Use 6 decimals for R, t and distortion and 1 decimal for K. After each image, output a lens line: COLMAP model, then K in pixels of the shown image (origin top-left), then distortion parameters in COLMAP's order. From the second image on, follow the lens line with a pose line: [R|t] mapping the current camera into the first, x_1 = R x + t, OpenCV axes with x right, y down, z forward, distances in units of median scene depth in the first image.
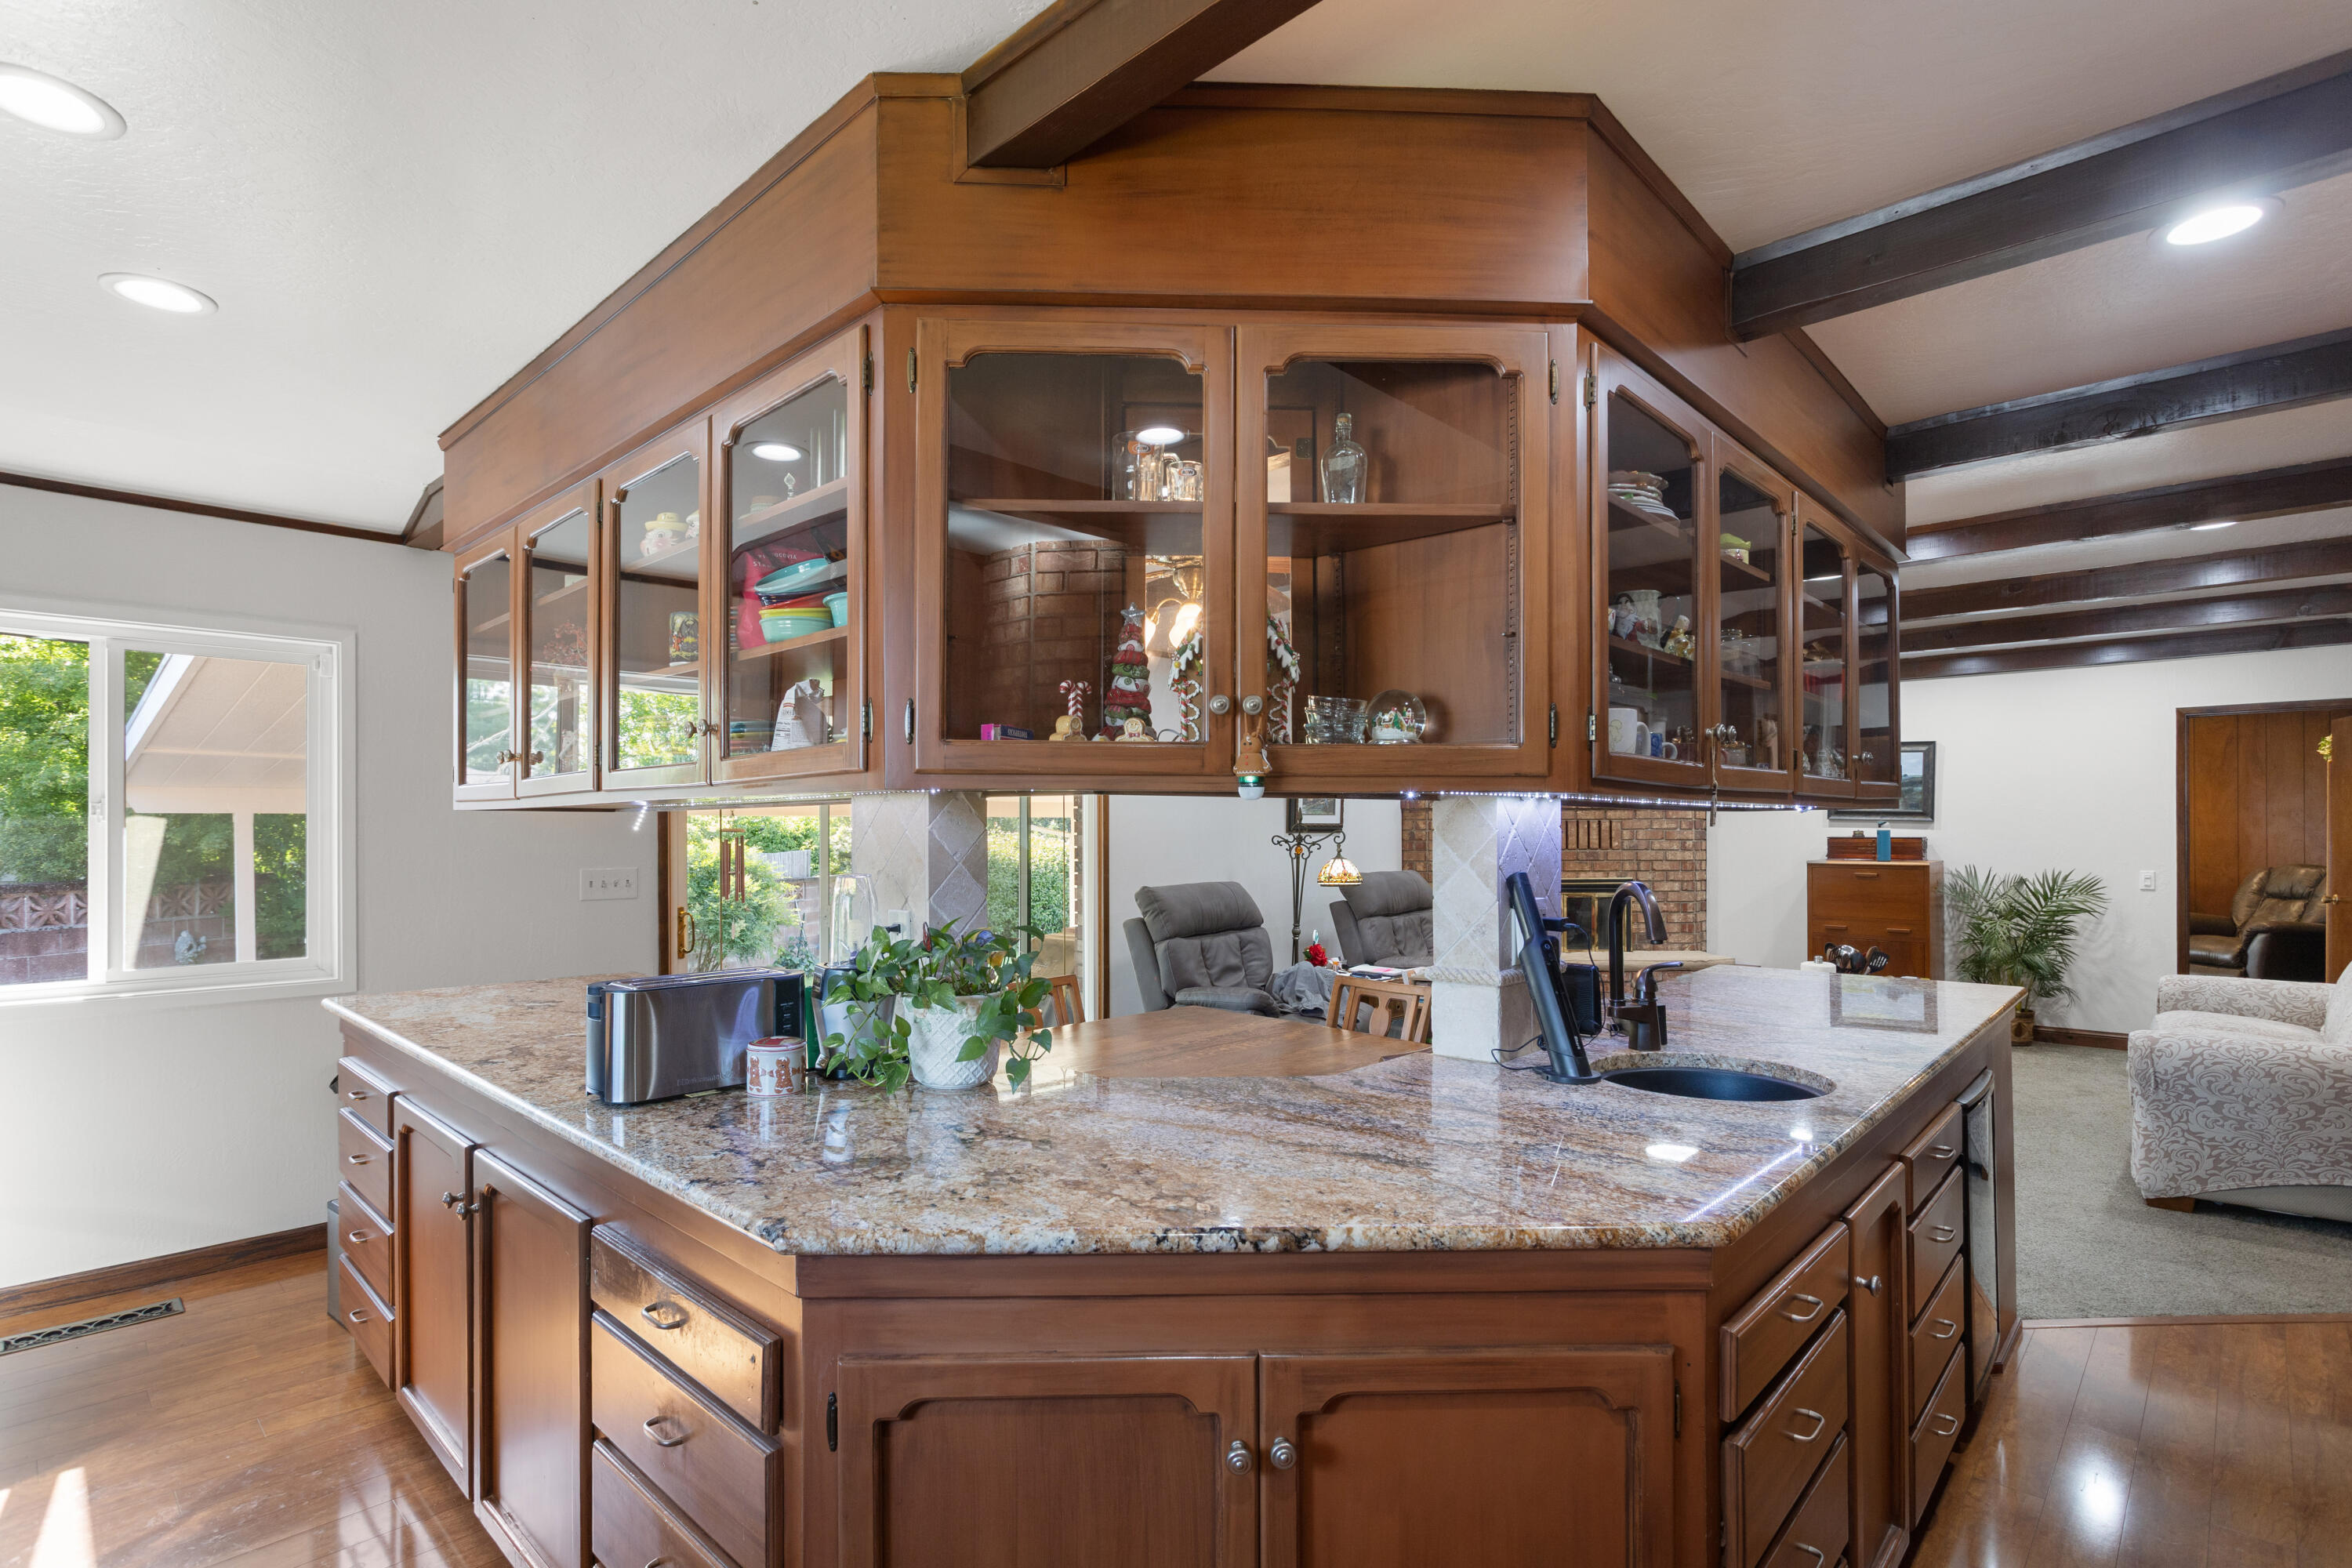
lens RADIAL K [[1139.2, 0, 1157.9], [0, 1139.2, 818.3], [0, 0, 1]] dist [-0.015401, 0.001182]
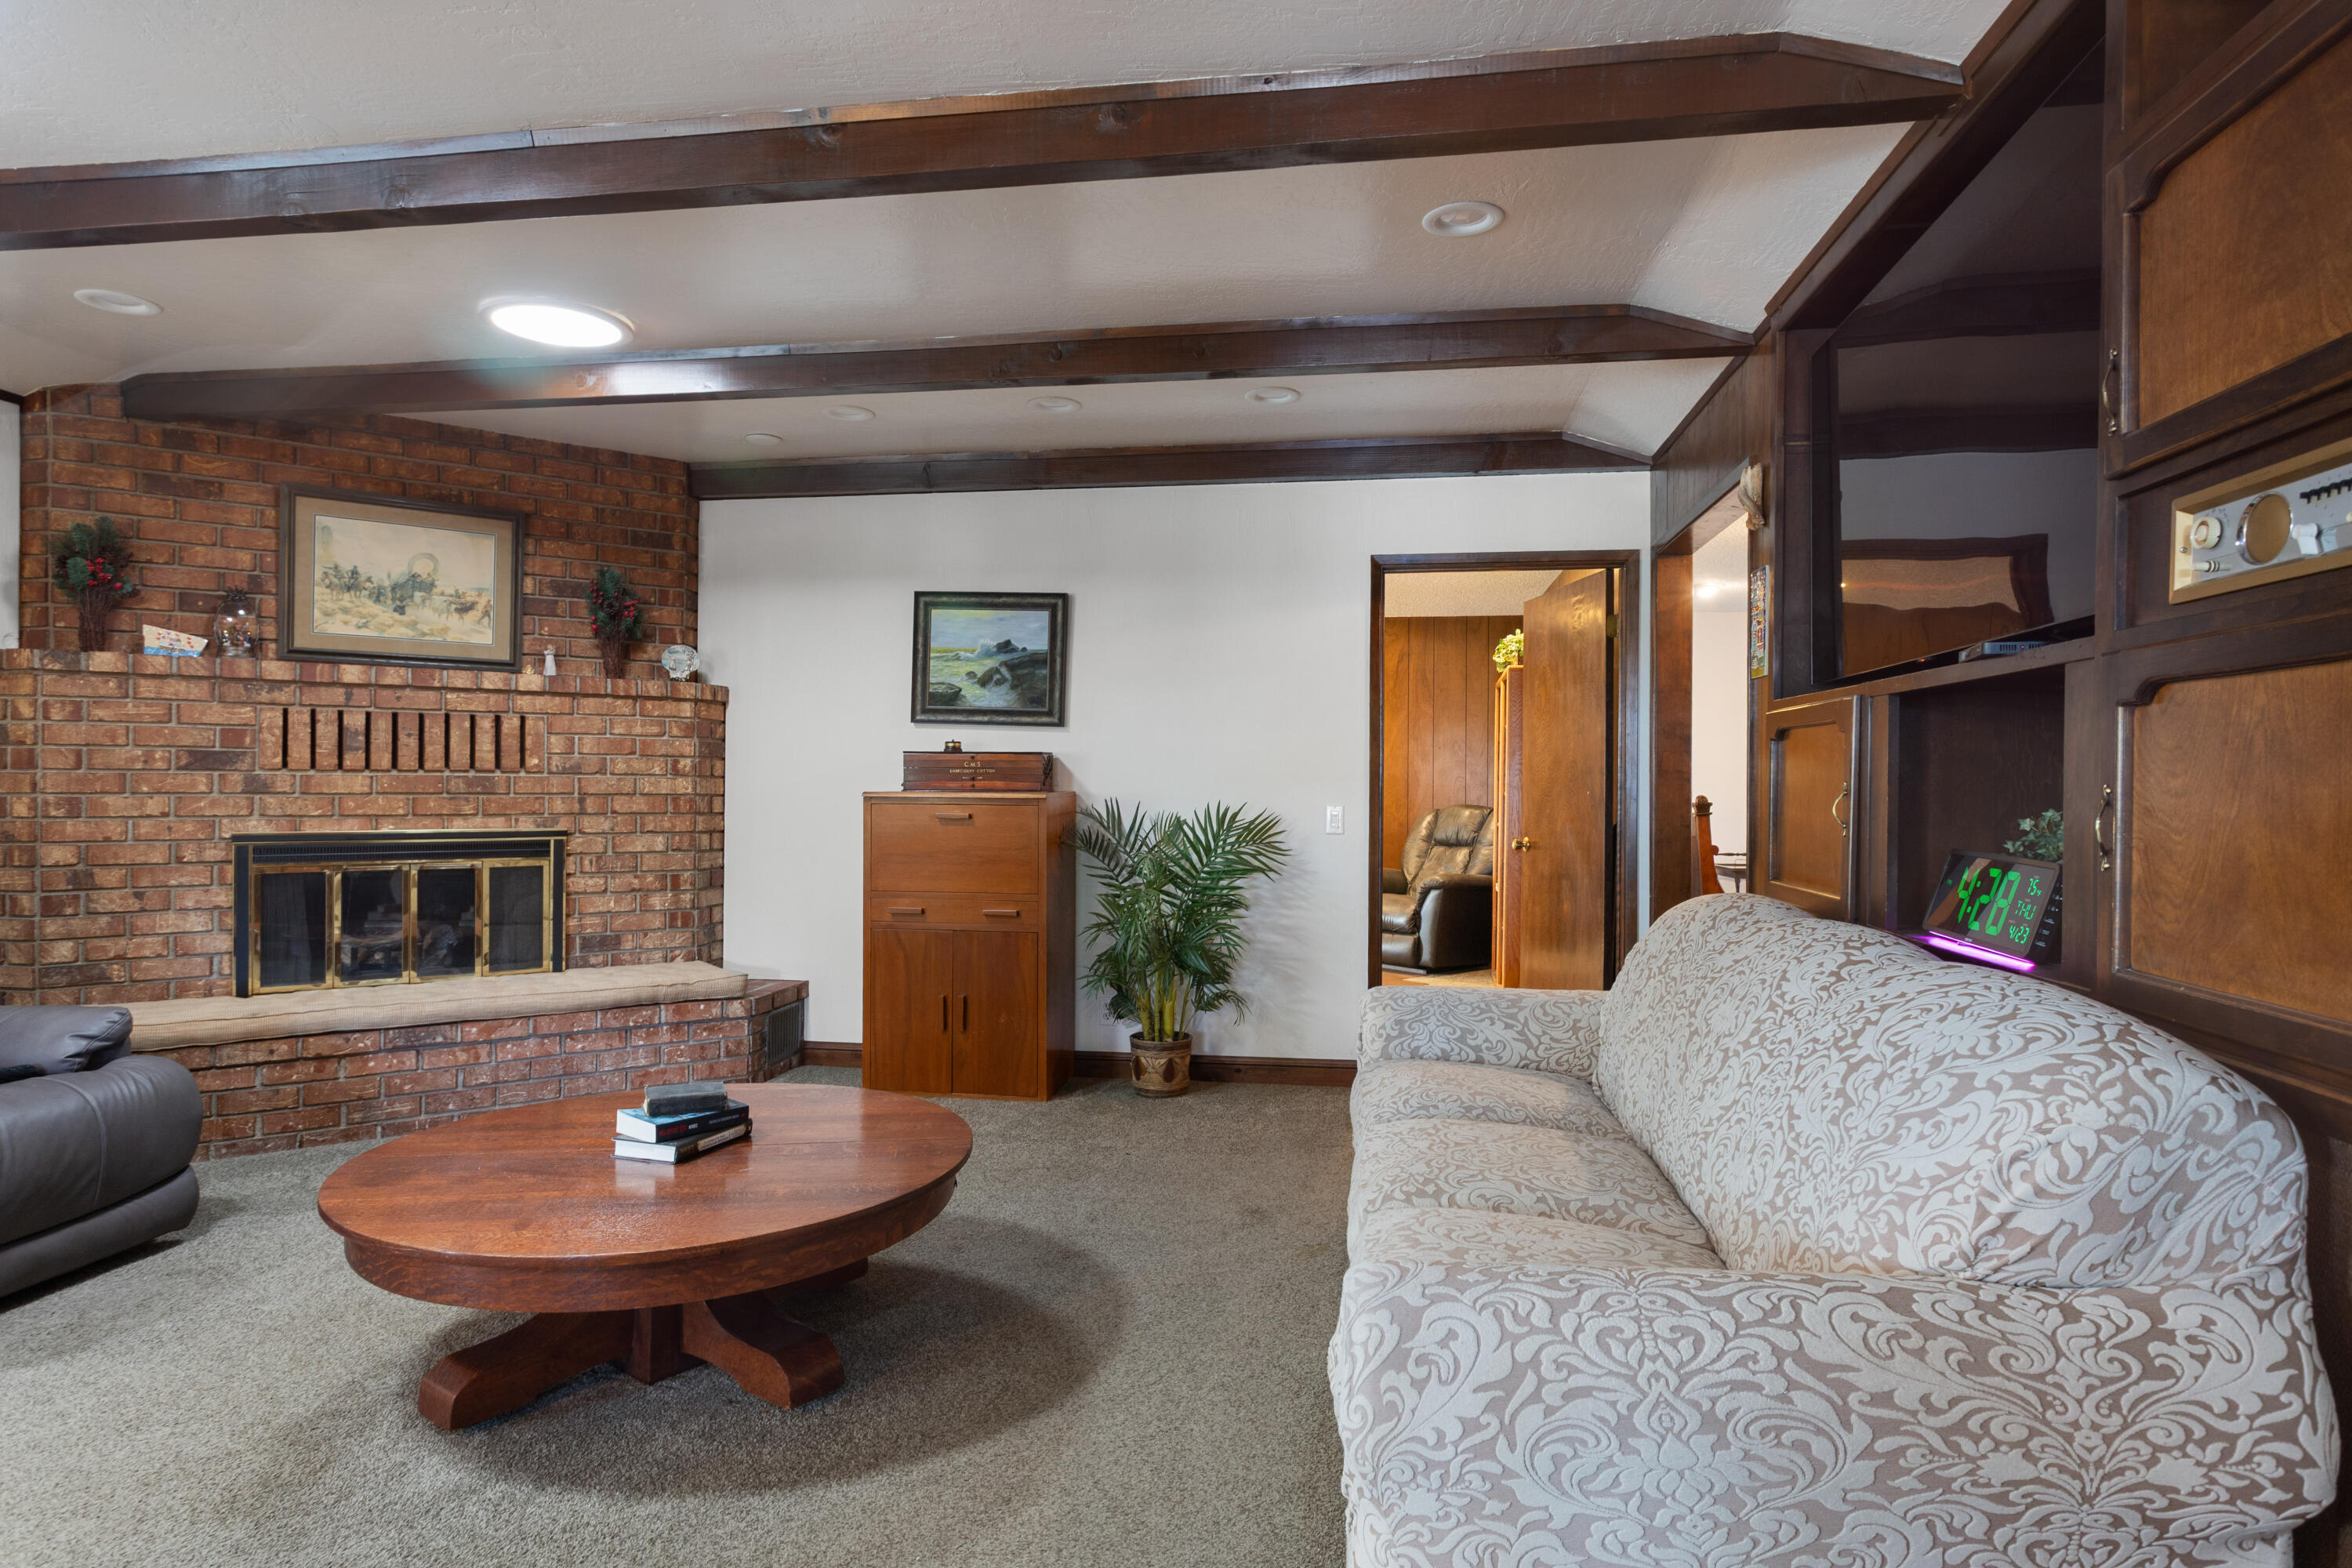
lens RADIAL K [[1265.2, 0, 1172.9], [0, 1265.2, 782.1], [0, 0, 1]] dist [-0.007354, 0.006523]
pose [[0.818637, 0.010115, 0.574222, 0.312969], [-0.013197, 0.999912, 0.001201, 0.027331], [-0.574159, -0.008561, 0.818699, 0.373134]]
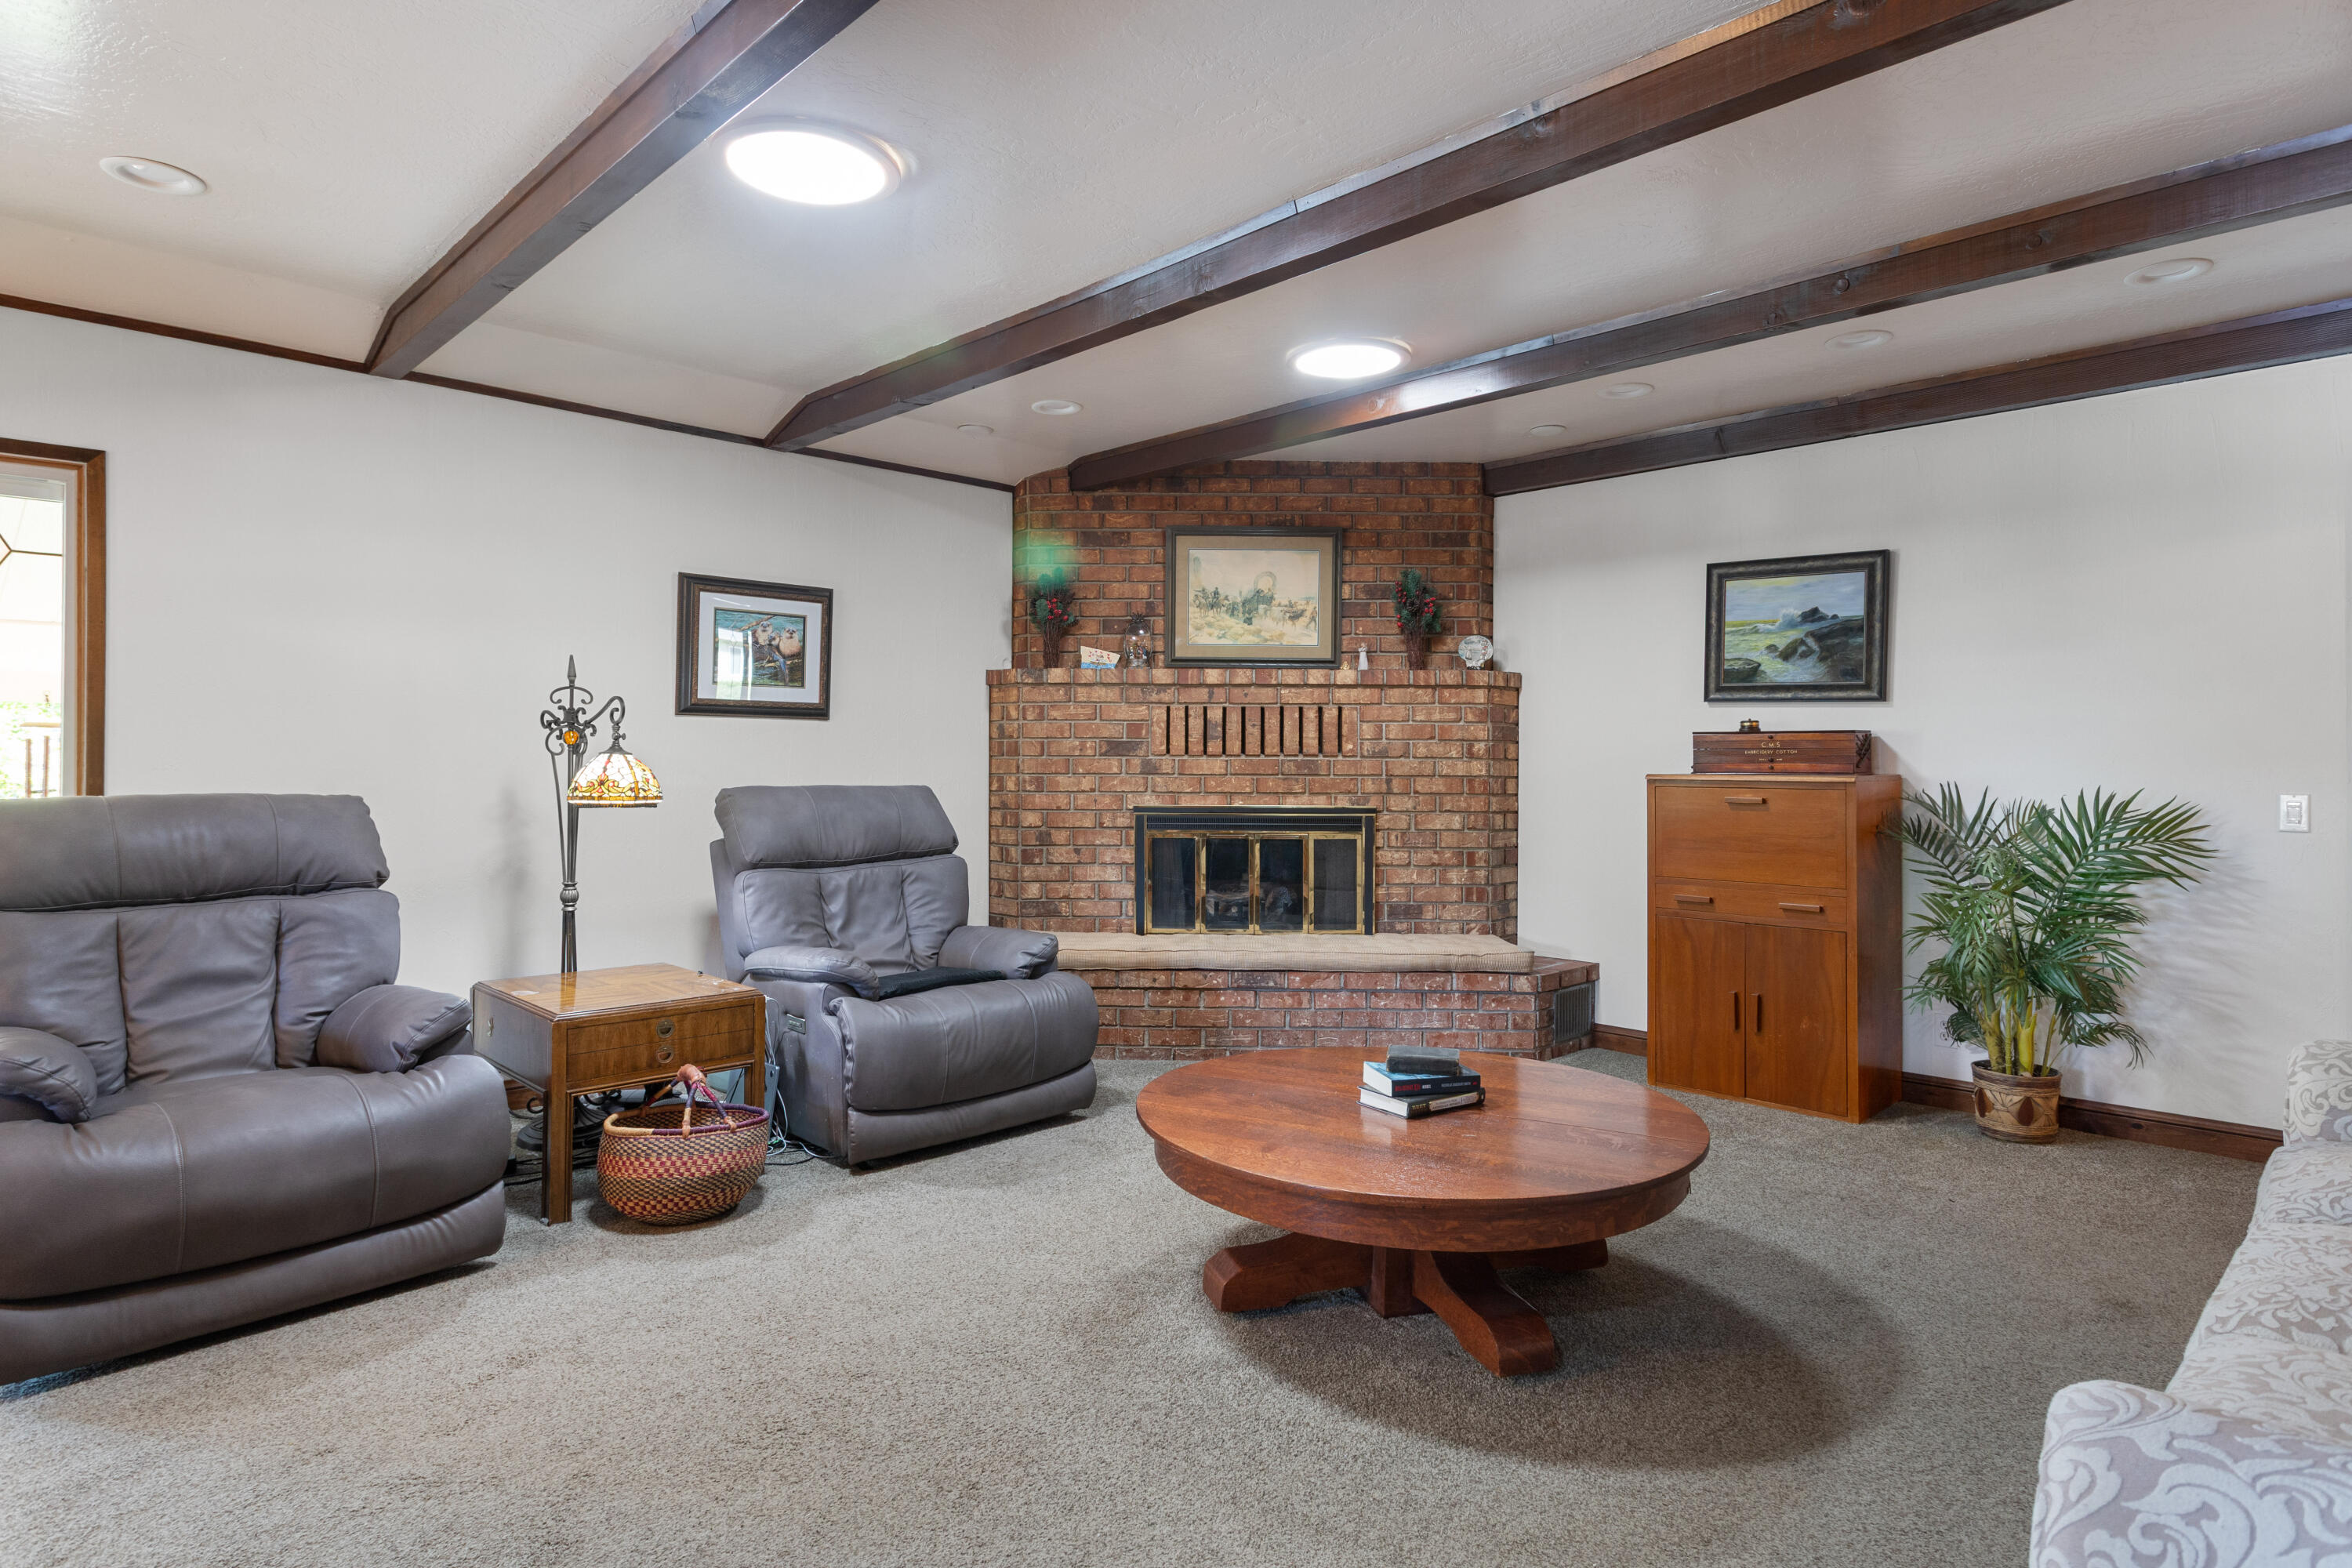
lens RADIAL K [[1265.2, 0, 1234.6], [0, 1265.2, 751.2], [0, 0, 1]] dist [-0.007354, 0.006523]
pose [[0.999695, 0.007821, -0.023408, 0.360357], [-0.007888, 0.999965, -0.002759, 0.027061], [0.023386, 0.002943, 0.999722, 0.358726]]
